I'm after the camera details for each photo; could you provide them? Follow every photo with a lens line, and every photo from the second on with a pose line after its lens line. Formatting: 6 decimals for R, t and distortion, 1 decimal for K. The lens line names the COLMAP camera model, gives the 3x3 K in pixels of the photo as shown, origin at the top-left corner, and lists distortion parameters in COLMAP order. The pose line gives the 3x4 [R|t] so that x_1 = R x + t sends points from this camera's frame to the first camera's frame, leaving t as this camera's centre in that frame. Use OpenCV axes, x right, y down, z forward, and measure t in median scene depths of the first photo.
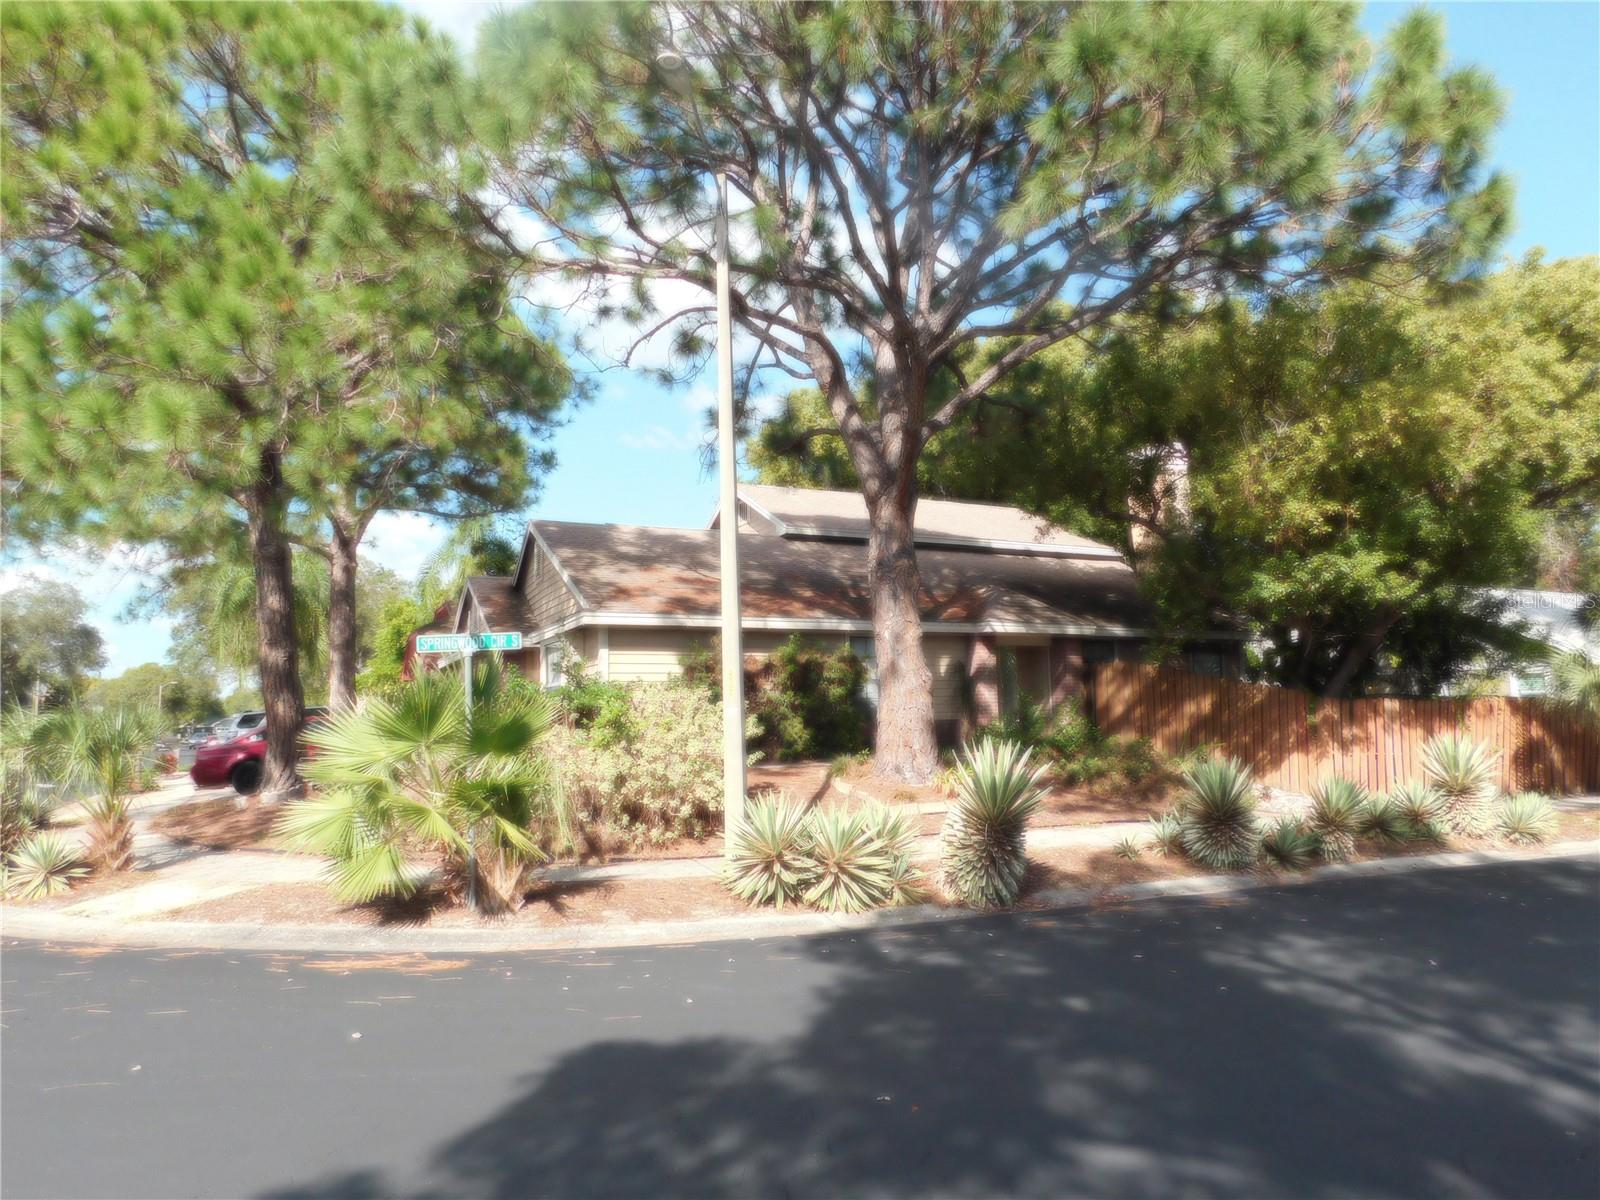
lens RADIAL K [[1087.9, 0, 800.0], [0, 1087.9, 600.0], [0, 0, 1]] dist [-0.022986, -0.000322]
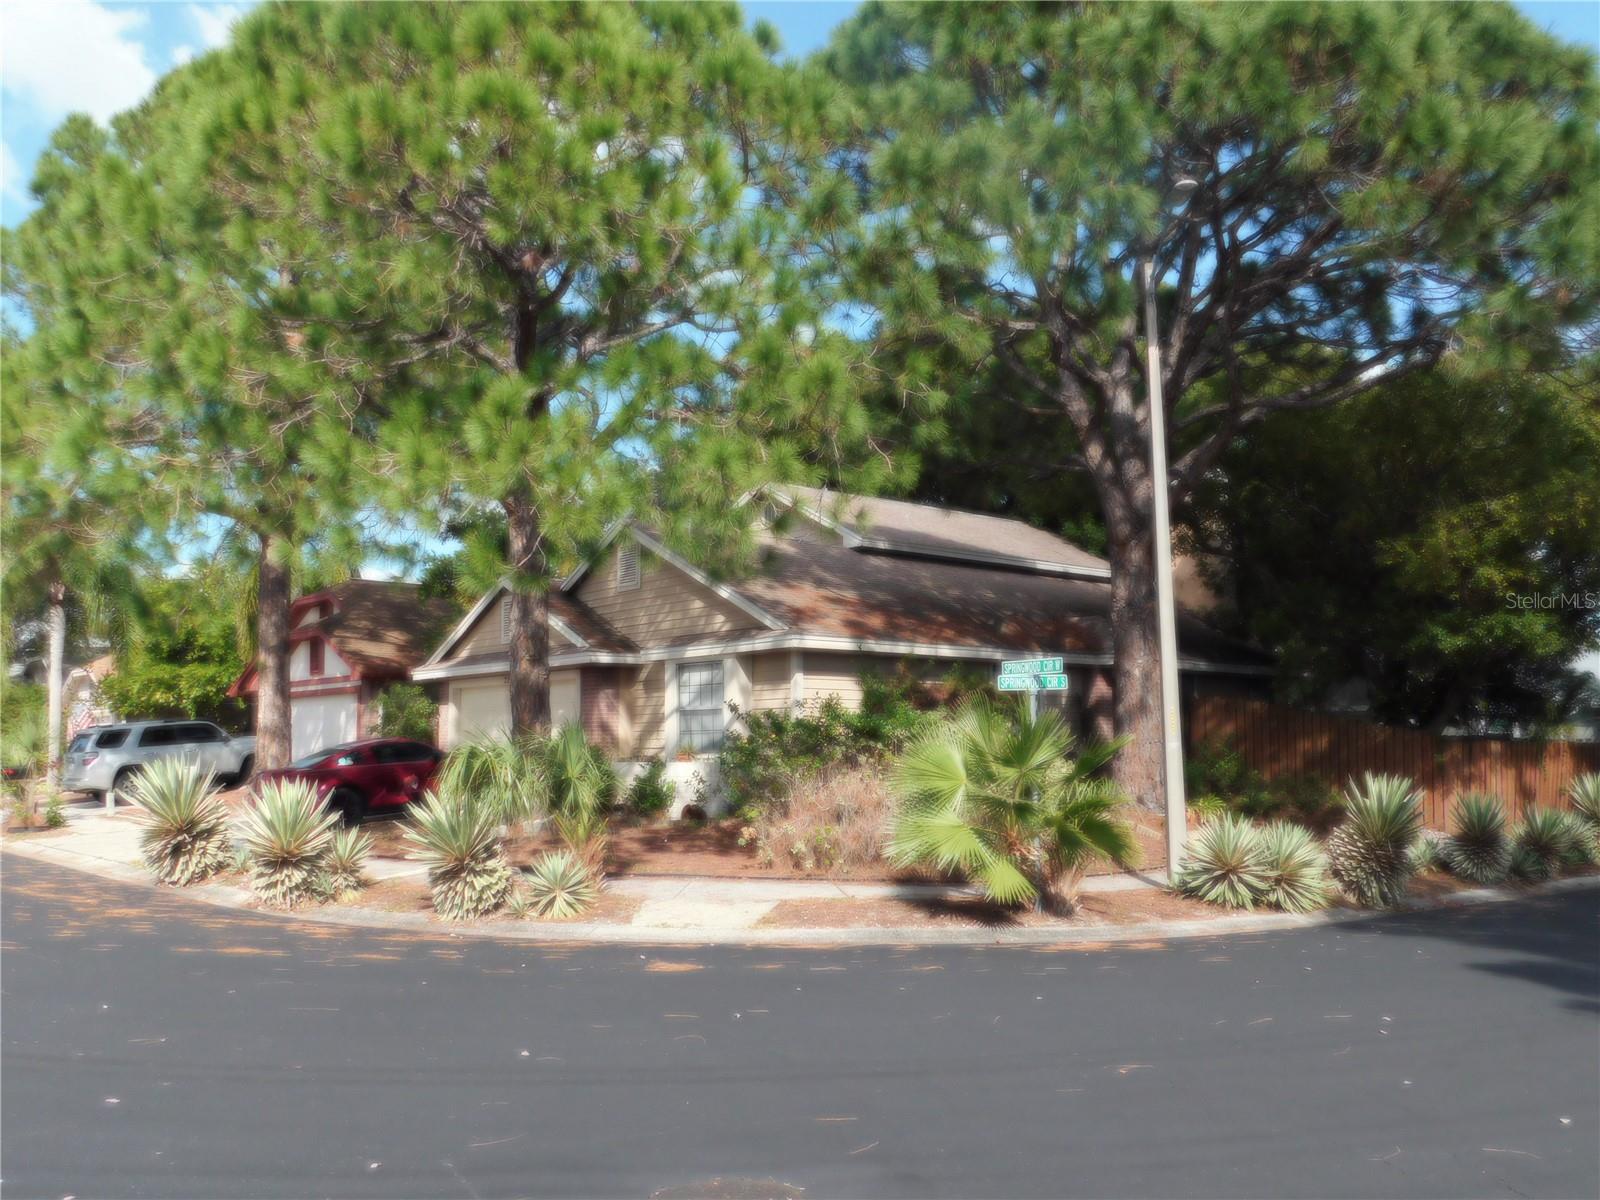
lens RADIAL K [[1442.8, 0, 800.0], [0, 1442.8, 600.0], [0, 0, 1]] dist [0.000060, 0.001149]
pose [[0.966518, 0.042801, 0.253005, -0.466932], [-0.044863, 0.998990, 0.002385, -0.021052], [-0.252647, -0.013656, 0.967462, -0.212415]]
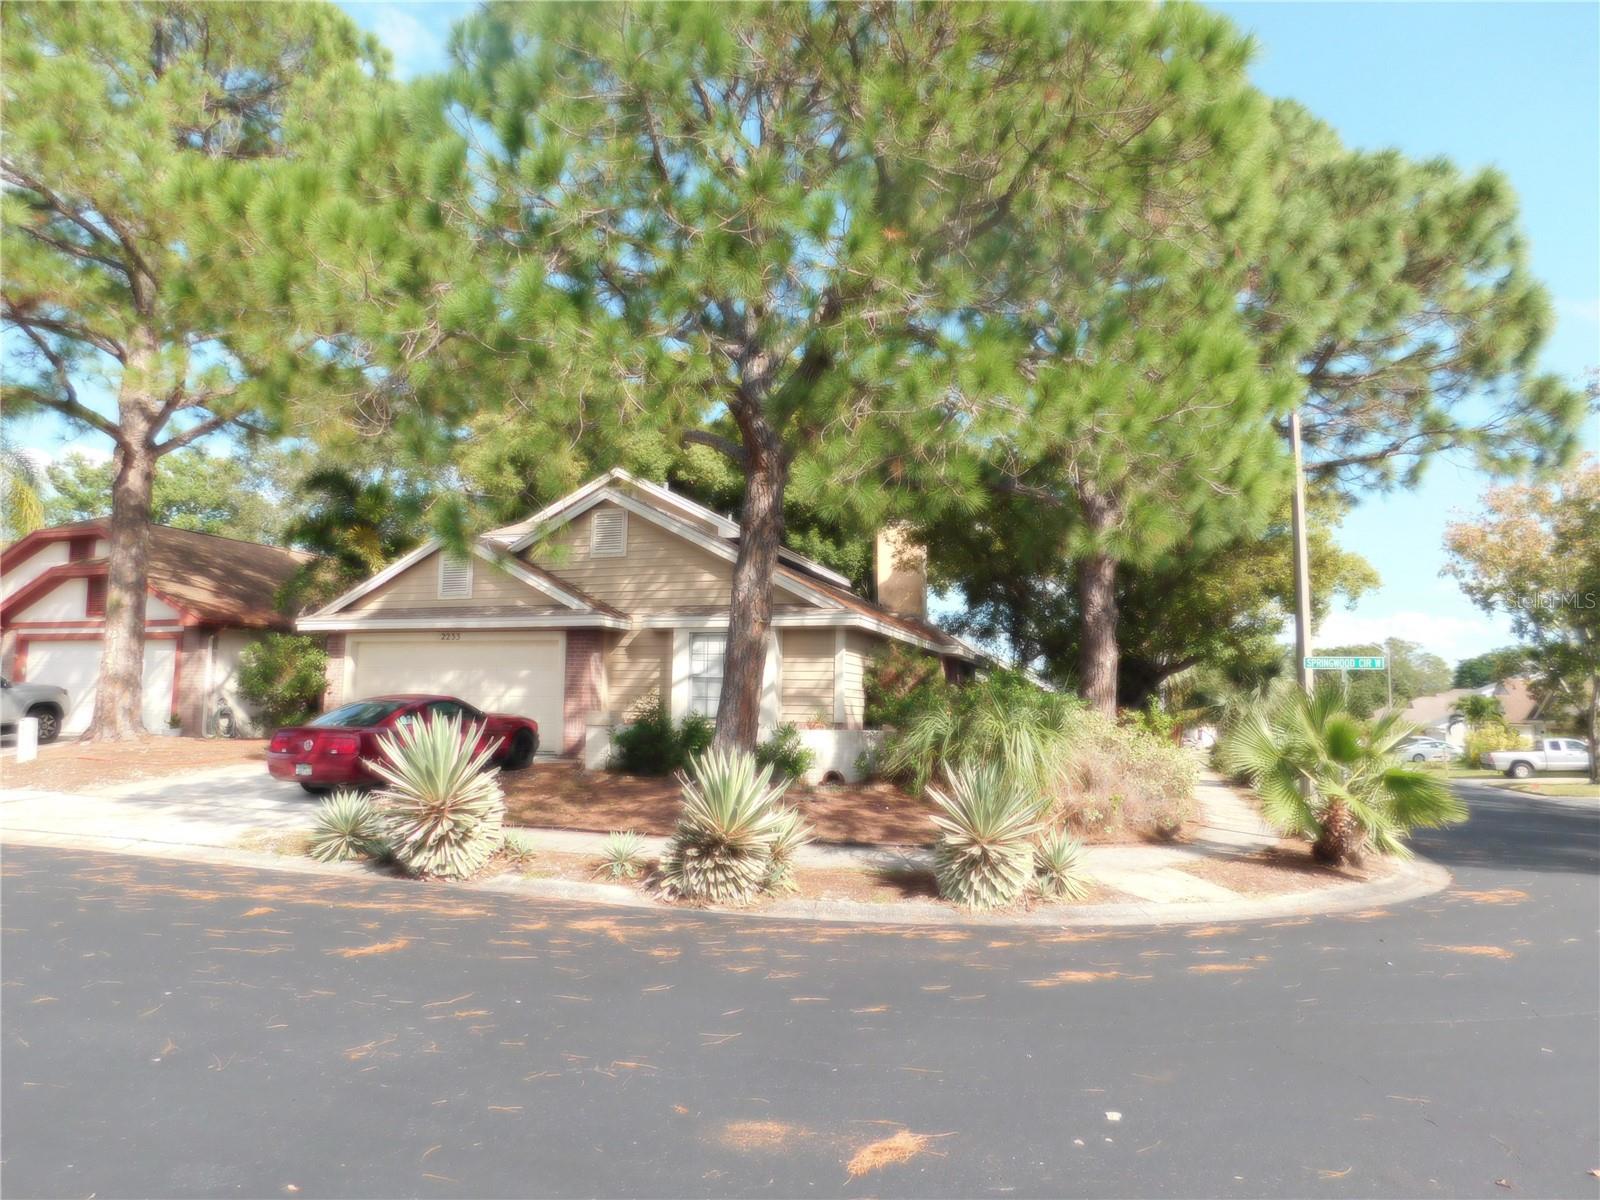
lens RADIAL K [[1068.8, 0, 797.5], [0, 1068.8, 592.7], [0, 0, 1]] dist [-0.065045, 0.062109]
pose [[0.701990, 0.108967, 0.703801, -0.882712], [-0.114182, 0.992662, -0.039802, 0.035499], [-0.702974, -0.052421, 0.709281, 0.289418]]
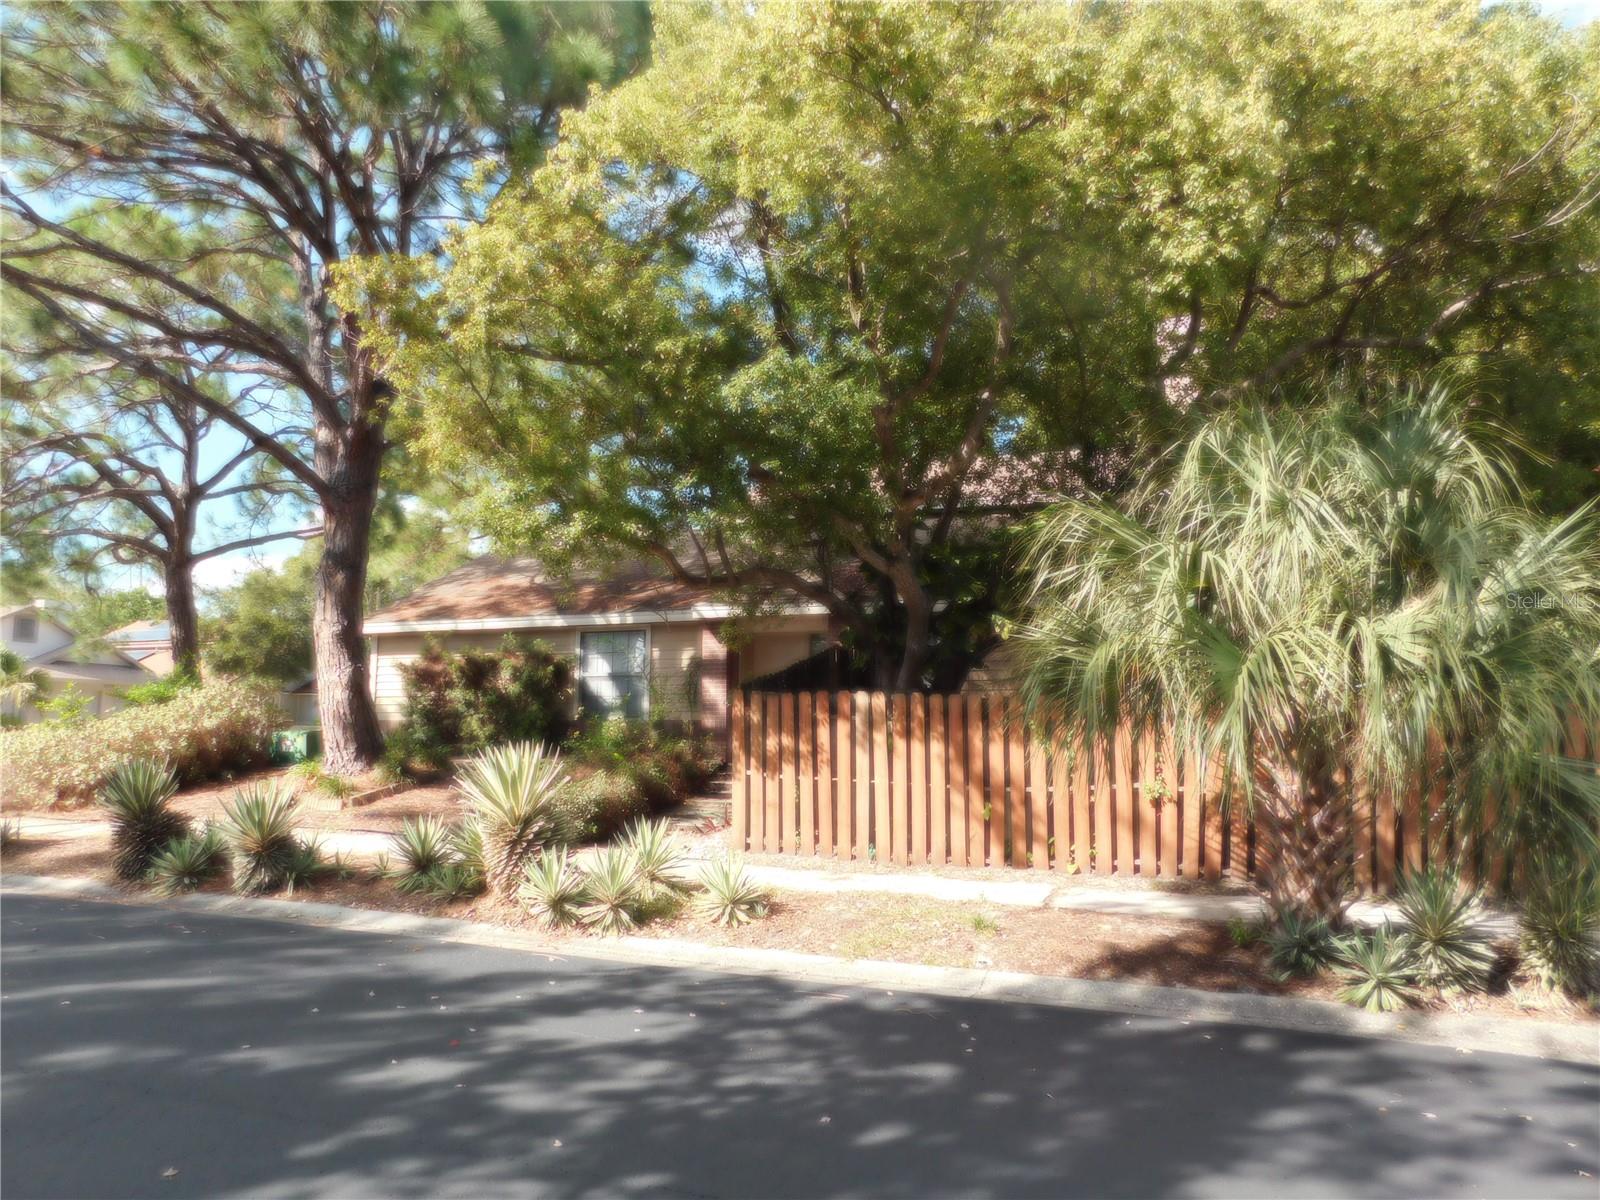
lens RADIAL K [[1068.8, 0, 797.5], [0, 1068.8, 592.7], [0, 0, 1]] dist [-0.065045, 0.062109]
pose [[0.690960, -0.076962, -0.718785, 0.890900], [0.069422, 0.996785, -0.039994, 0.051718], [0.719552, -0.022266, 0.694081, 0.501898]]
